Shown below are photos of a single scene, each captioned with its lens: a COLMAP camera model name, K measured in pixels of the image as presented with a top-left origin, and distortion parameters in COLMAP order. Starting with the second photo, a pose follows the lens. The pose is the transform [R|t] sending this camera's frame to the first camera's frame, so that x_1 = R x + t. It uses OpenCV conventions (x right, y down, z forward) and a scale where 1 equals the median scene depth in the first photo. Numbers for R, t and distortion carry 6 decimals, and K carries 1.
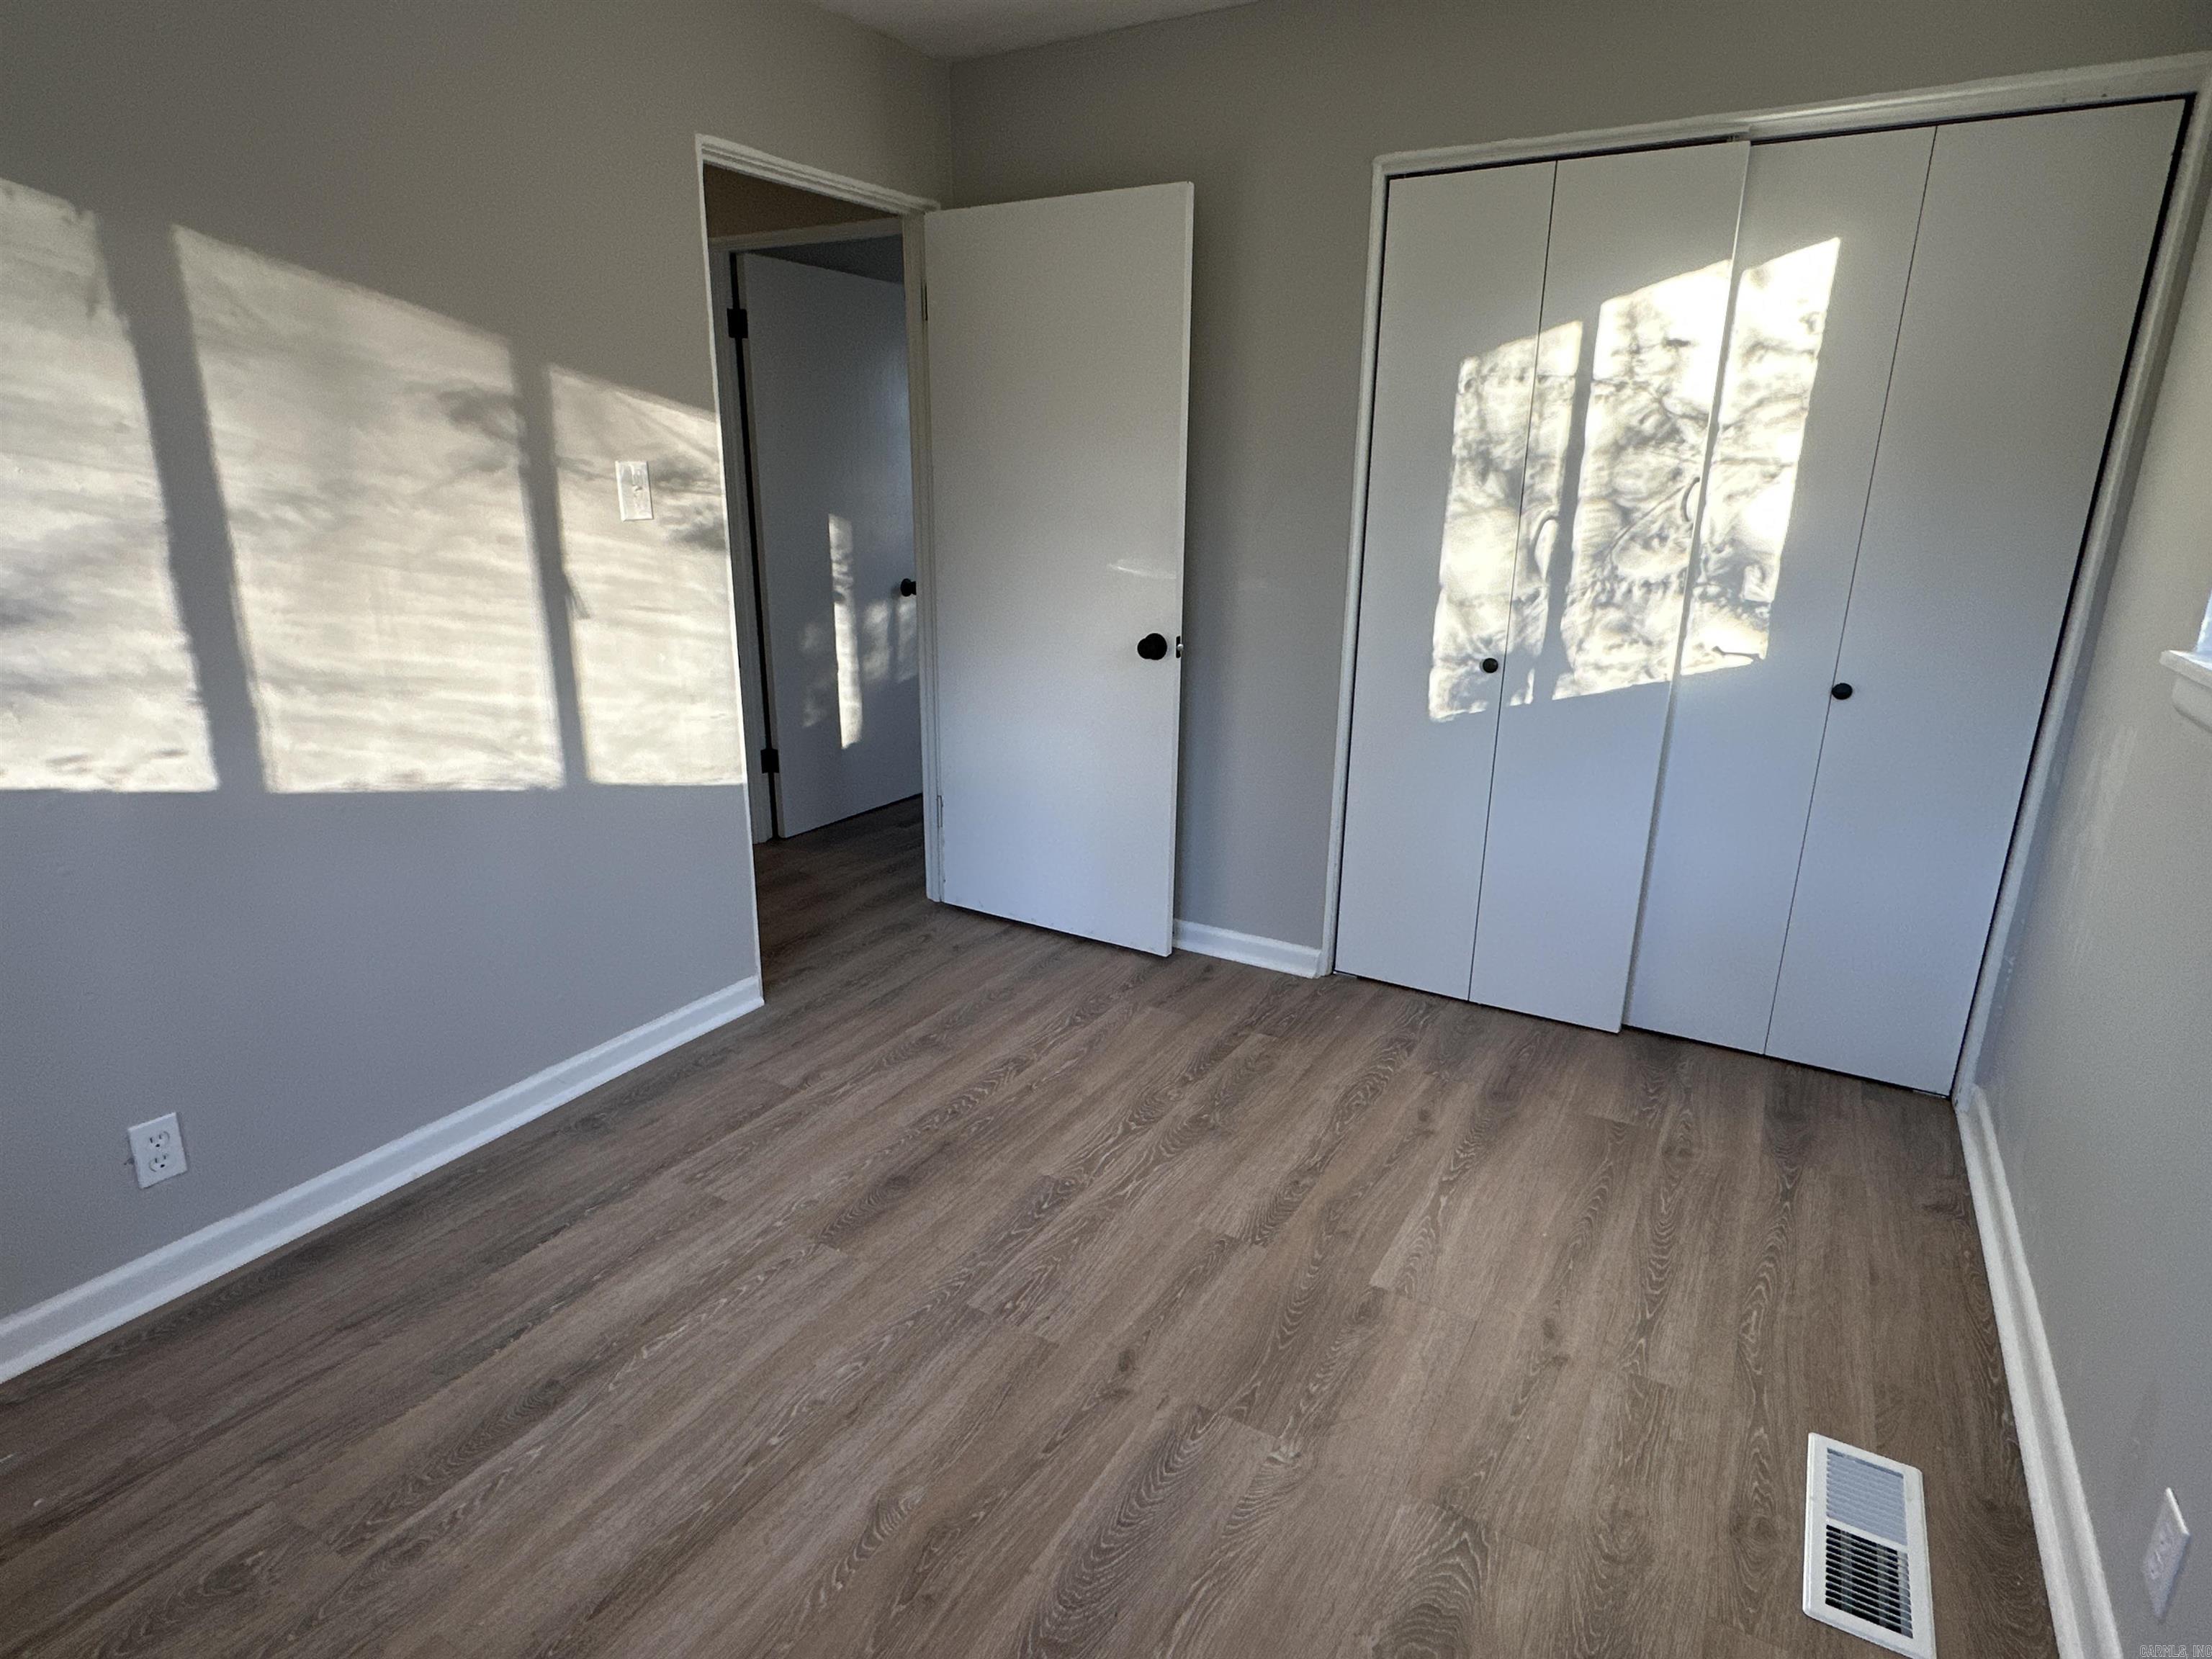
lens RADIAL K [[1197.4, 0, 1104.0], [0, 1197.4, 828.5], [0, 0, 1]] dist [-0.003058, 0.001189]
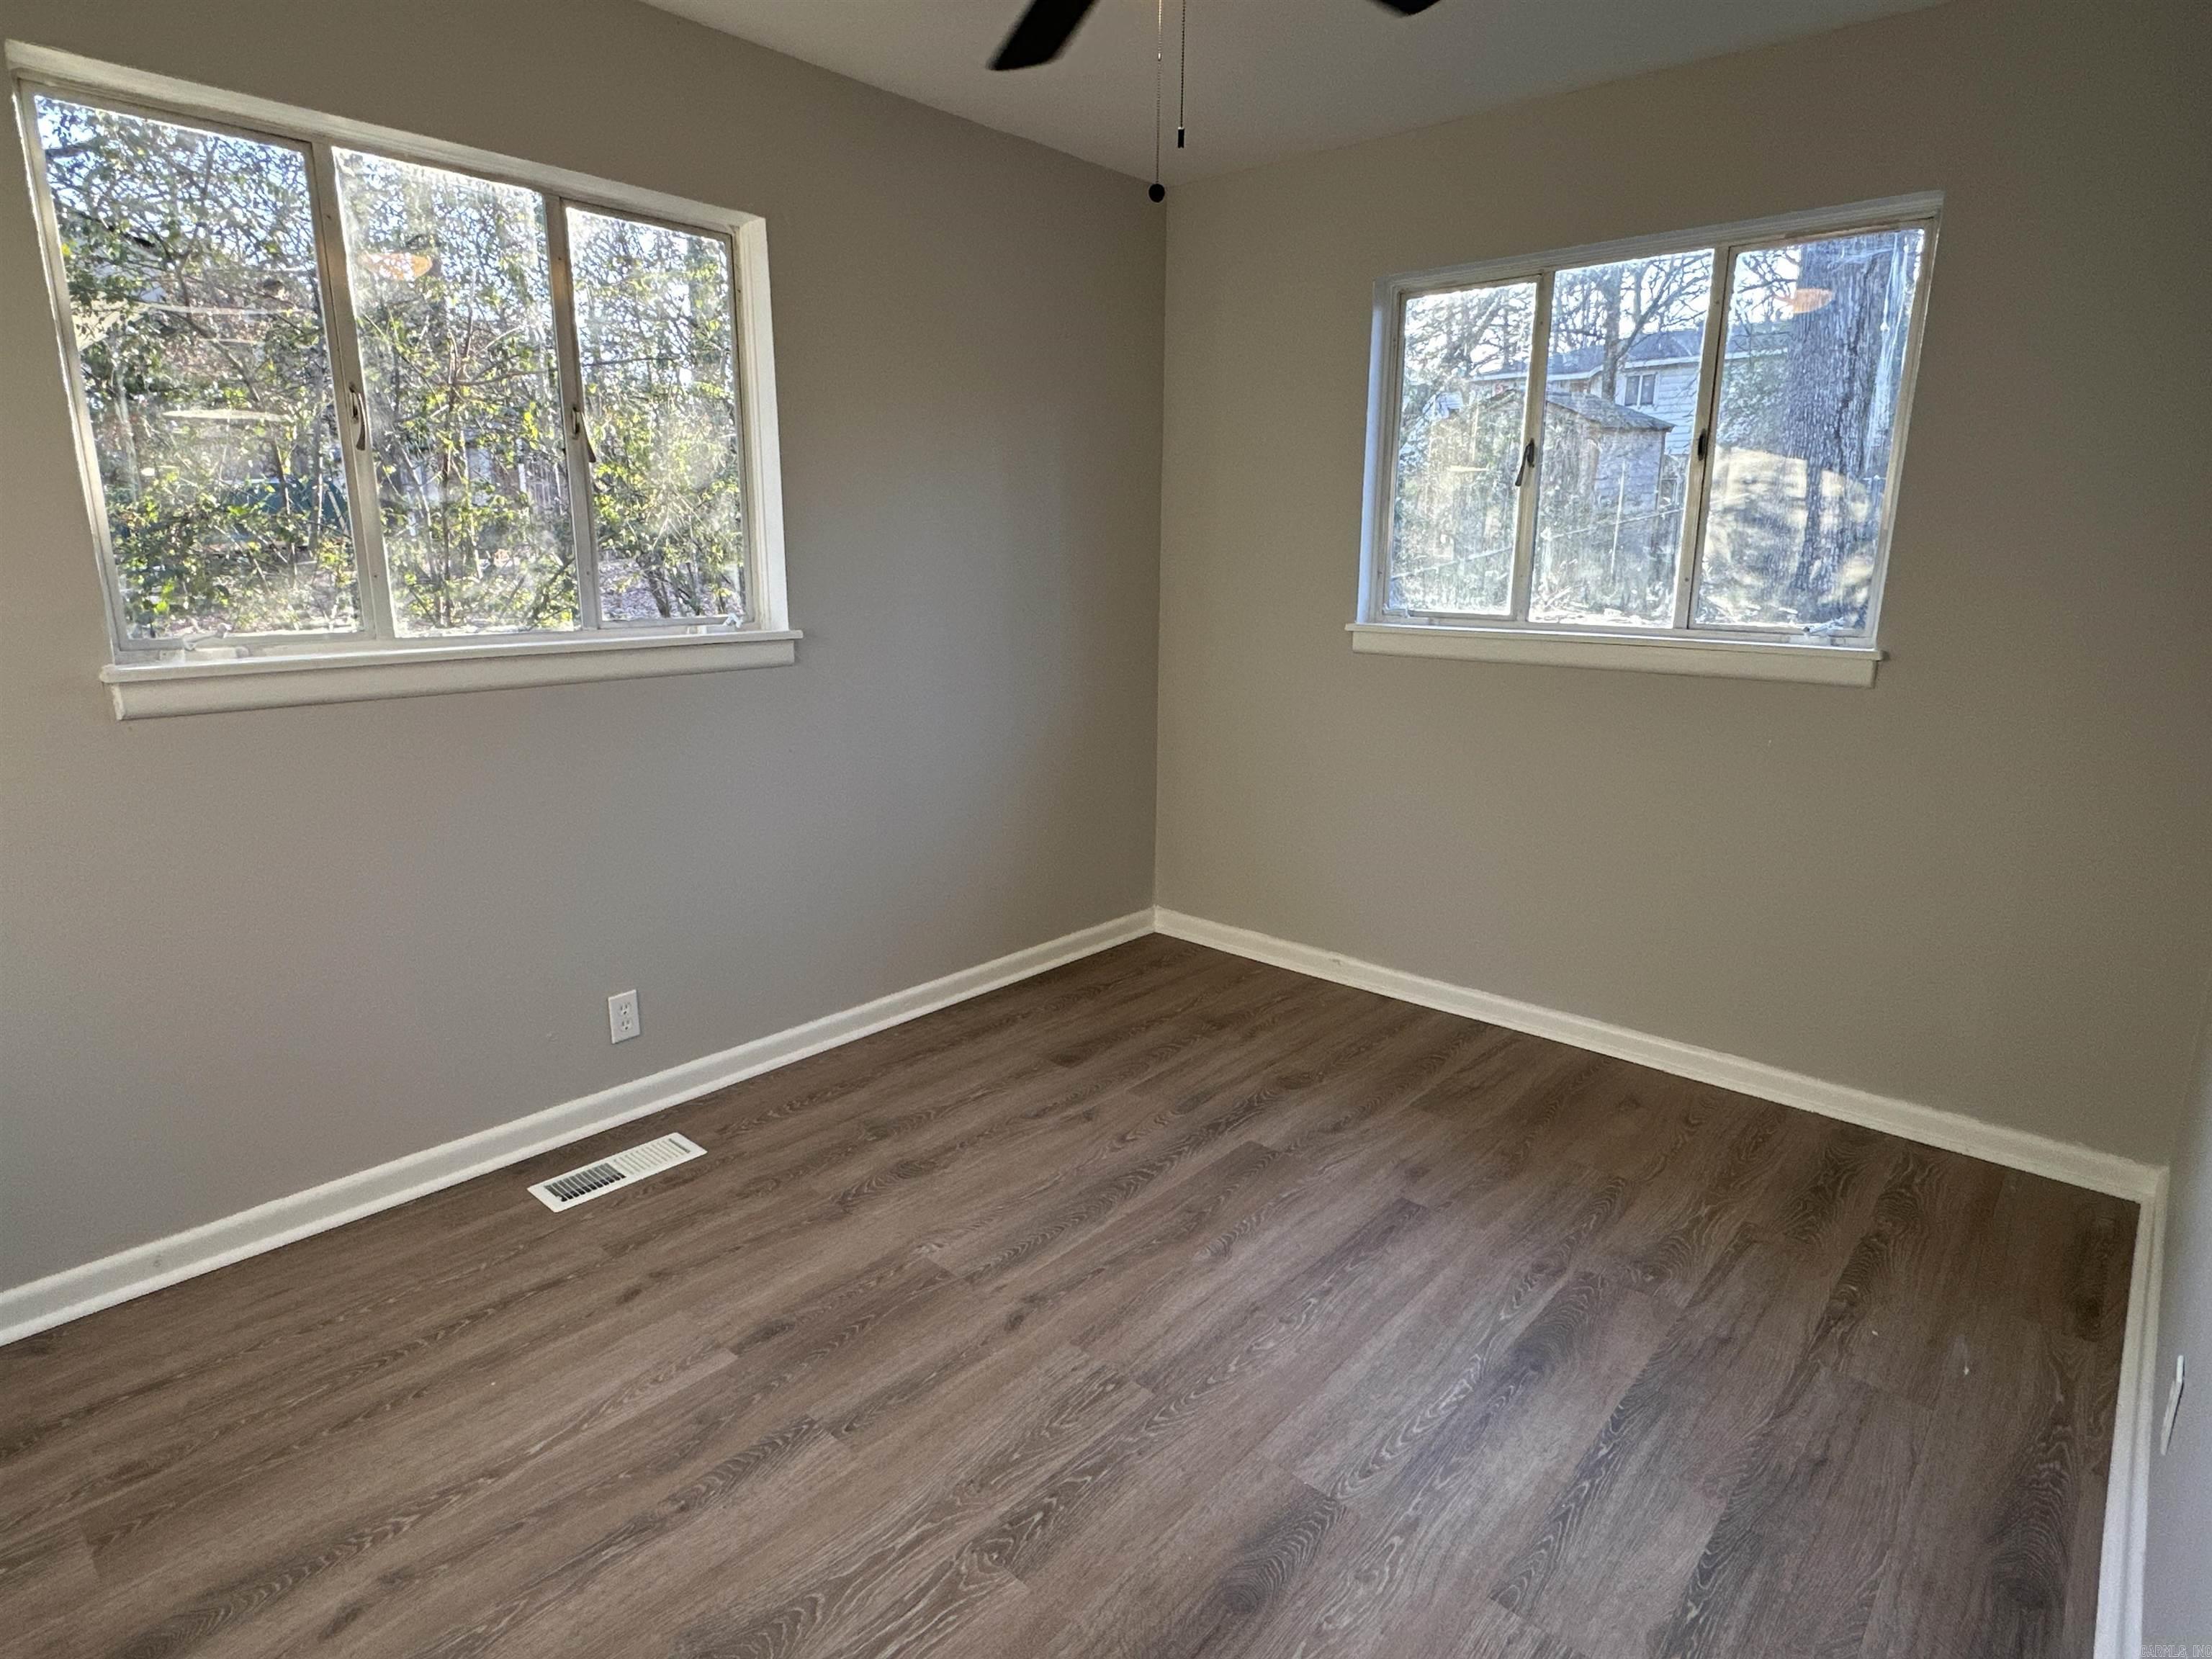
lens RADIAL K [[1197.4, 0, 1104.0], [0, 1197.4, 828.5], [0, 0, 1]] dist [-0.003058, 0.001189]
pose [[-0.980273, -0.060917, 0.188027, -0.231040], [0.040829, 0.868389, 0.494200, -0.471645], [-0.193386, 0.492127, -0.848771, 1.614991]]
